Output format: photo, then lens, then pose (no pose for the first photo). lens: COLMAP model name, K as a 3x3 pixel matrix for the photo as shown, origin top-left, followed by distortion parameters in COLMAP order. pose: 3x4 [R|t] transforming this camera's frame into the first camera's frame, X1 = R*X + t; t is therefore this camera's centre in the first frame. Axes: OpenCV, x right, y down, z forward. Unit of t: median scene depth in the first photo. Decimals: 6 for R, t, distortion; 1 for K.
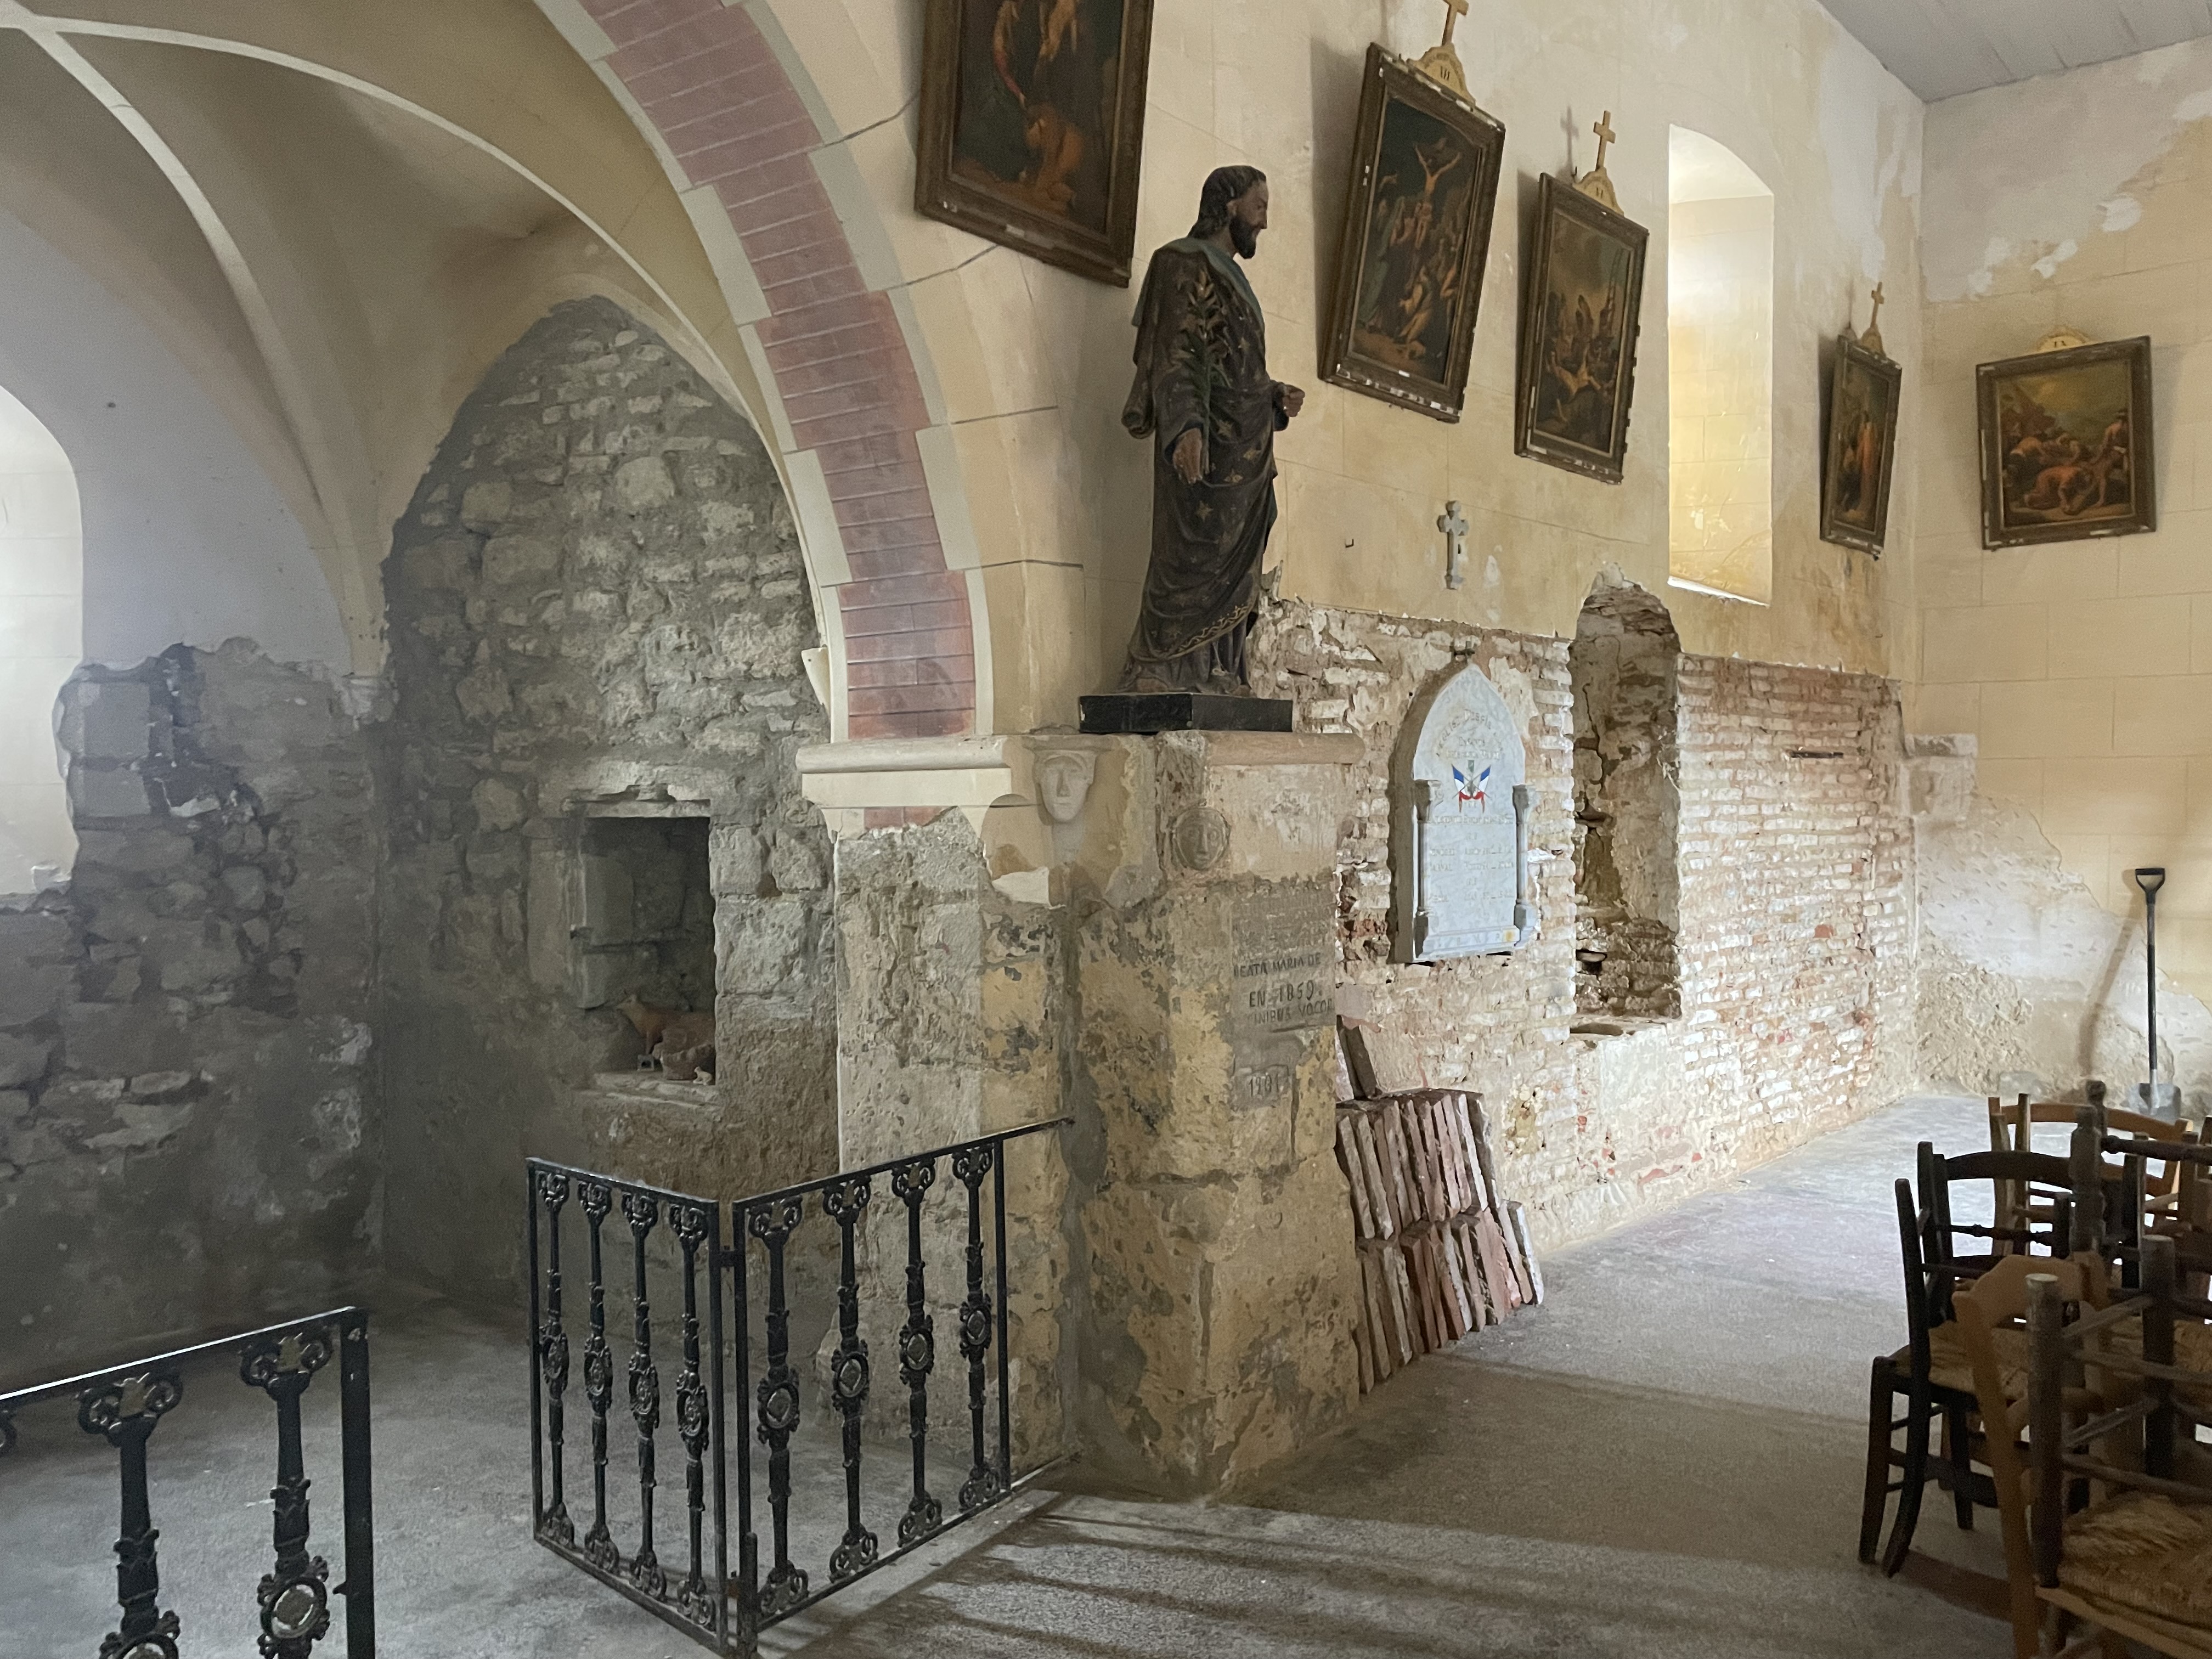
lens RADIAL K [[1662.5, 0, 1117.9], [0, 1662.5, 848.8], [0, 0, 1]] dist [0.091253, -0.115309]
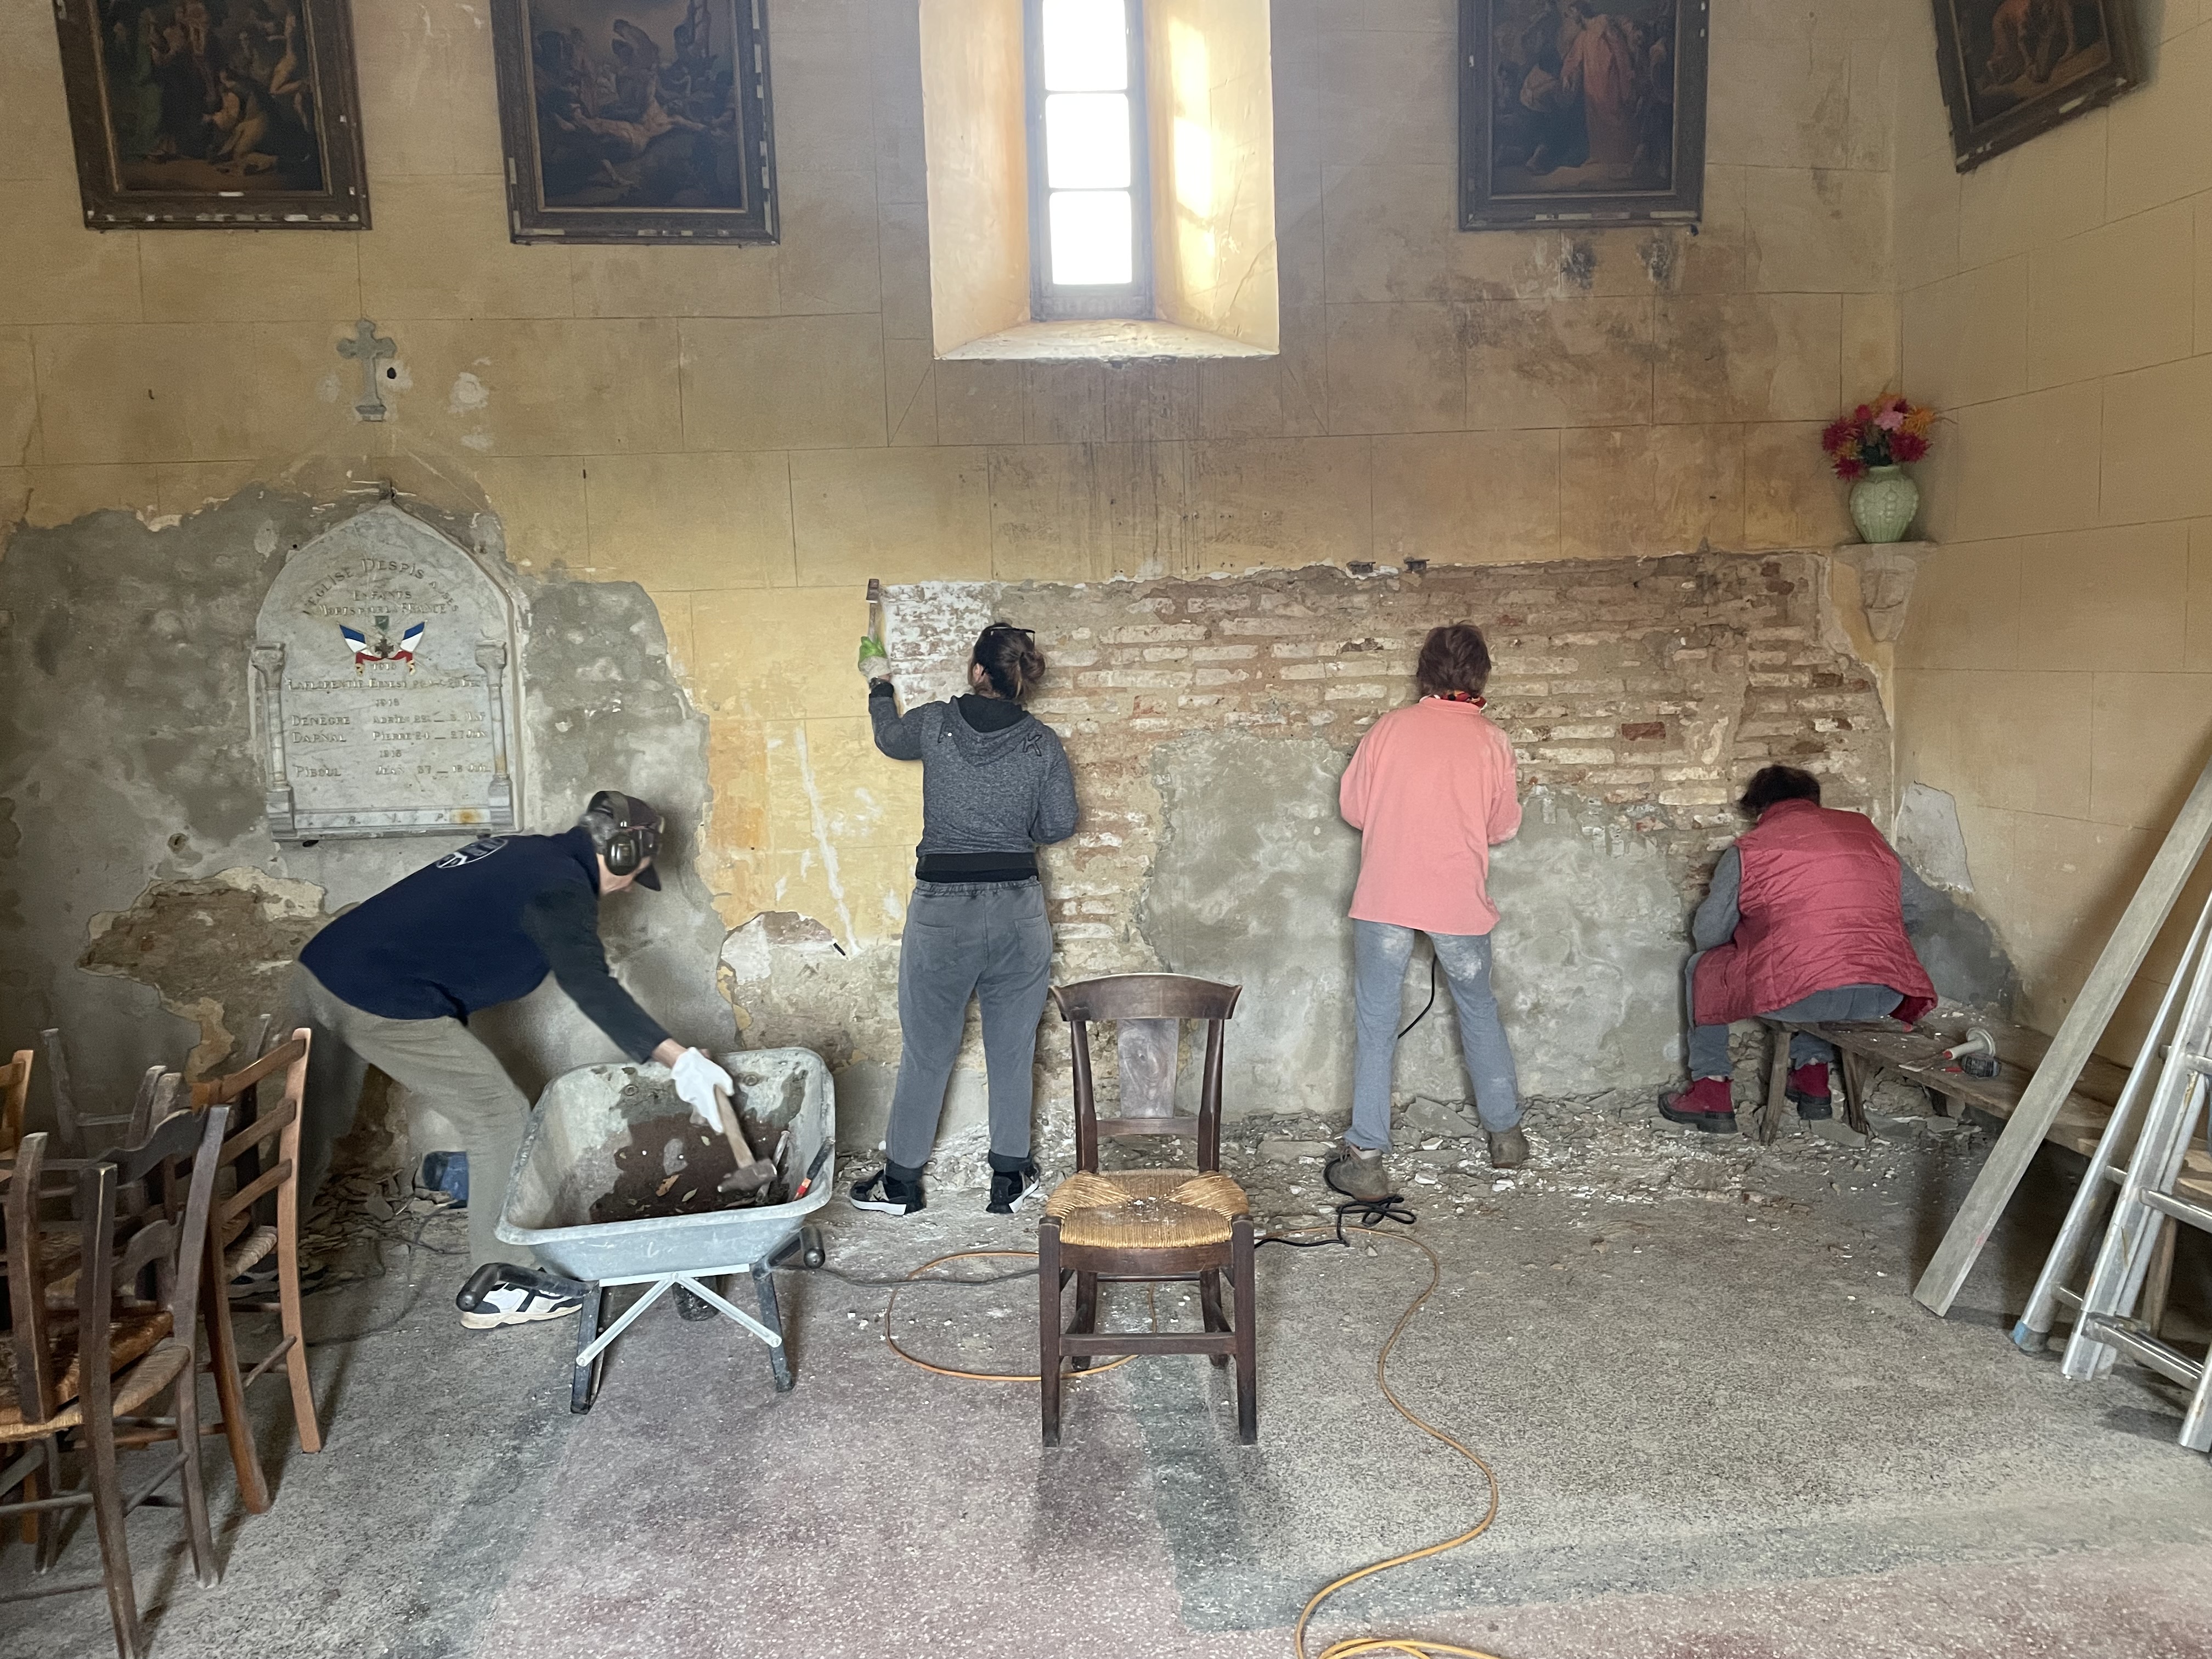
lens RADIAL K [[1662.5, 0, 1120.7], [0, 1662.5, 810.7], [0, 0, 1]] dist [0.091253, -0.115309]
pose [[0.743400, 0.037918, -0.667772, 1.147671], [0.011864, 0.997487, 0.069848, -0.008340], [0.668742, -0.059847, 0.741082, 0.619386]]
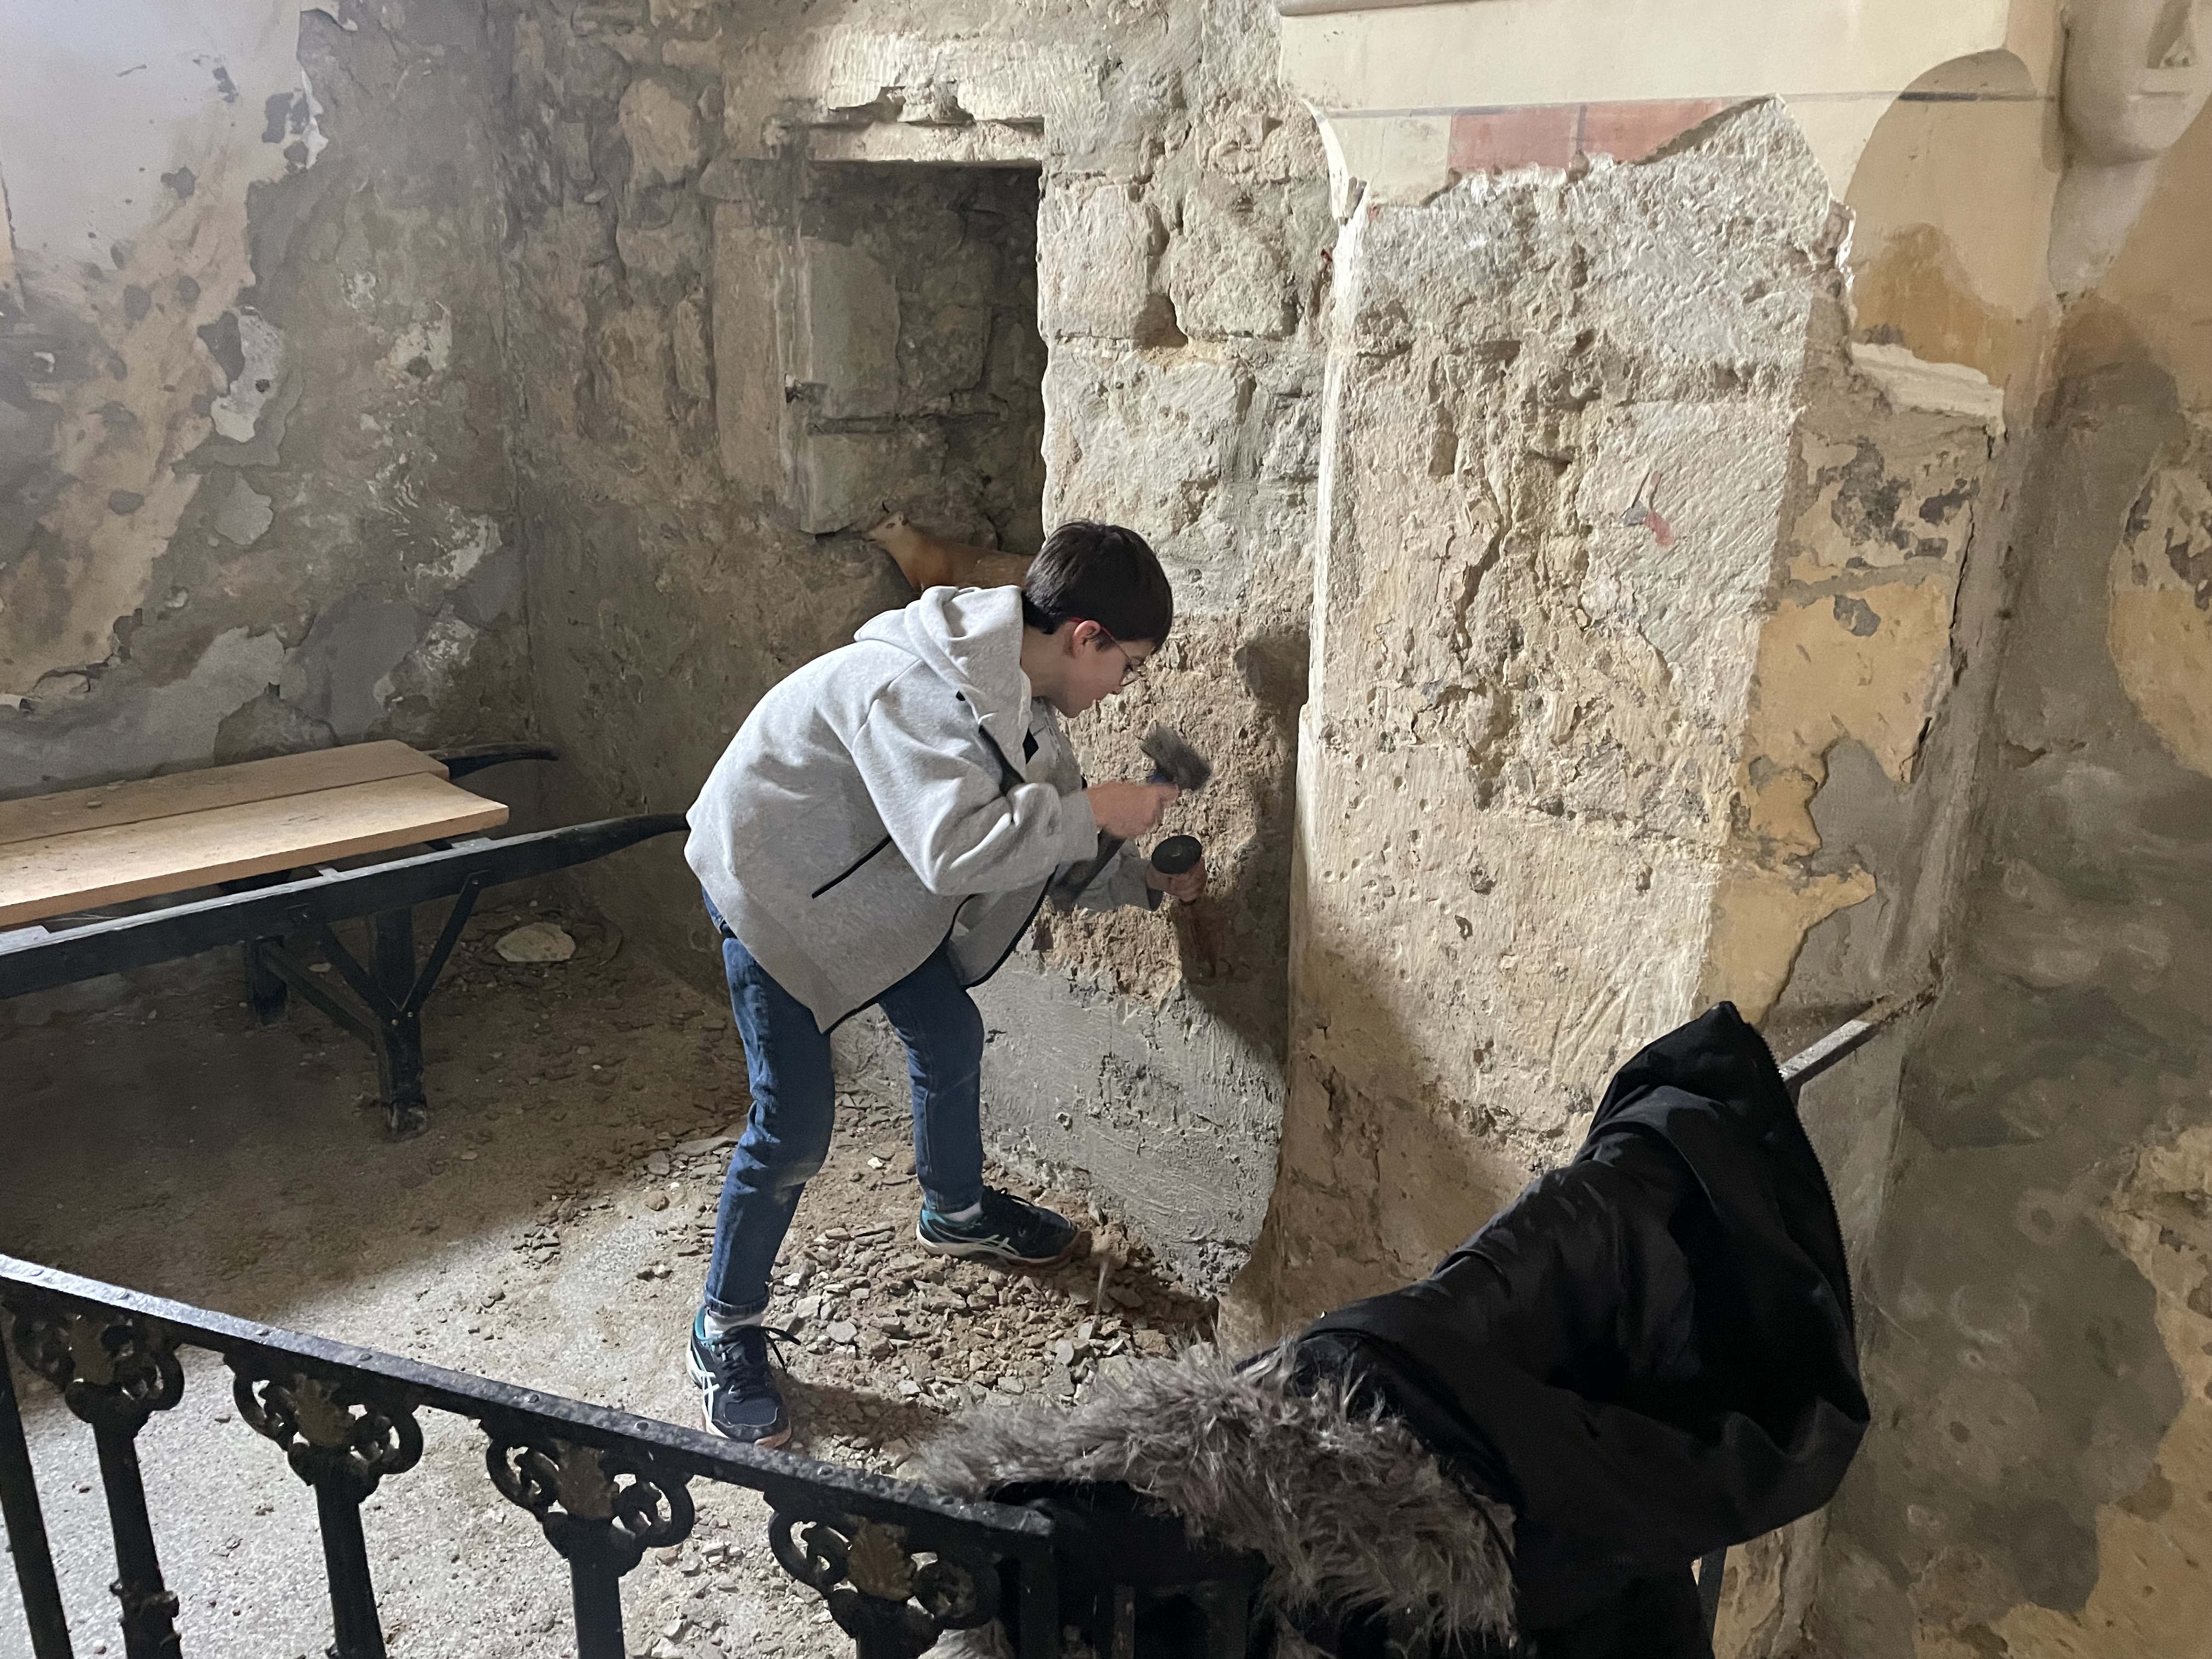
lens RADIAL K [[1662.5, 0, 1110.1], [0, 1662.5, 809.6], [0, 0, 1]] dist [0.091253, -0.115309]
pose [[0.979662, 0.101948, -0.172825, -0.115296], [-0.045471, 0.951699, 0.303646, 0.009497], [0.195433, -0.289612, 0.936980, 0.468646]]
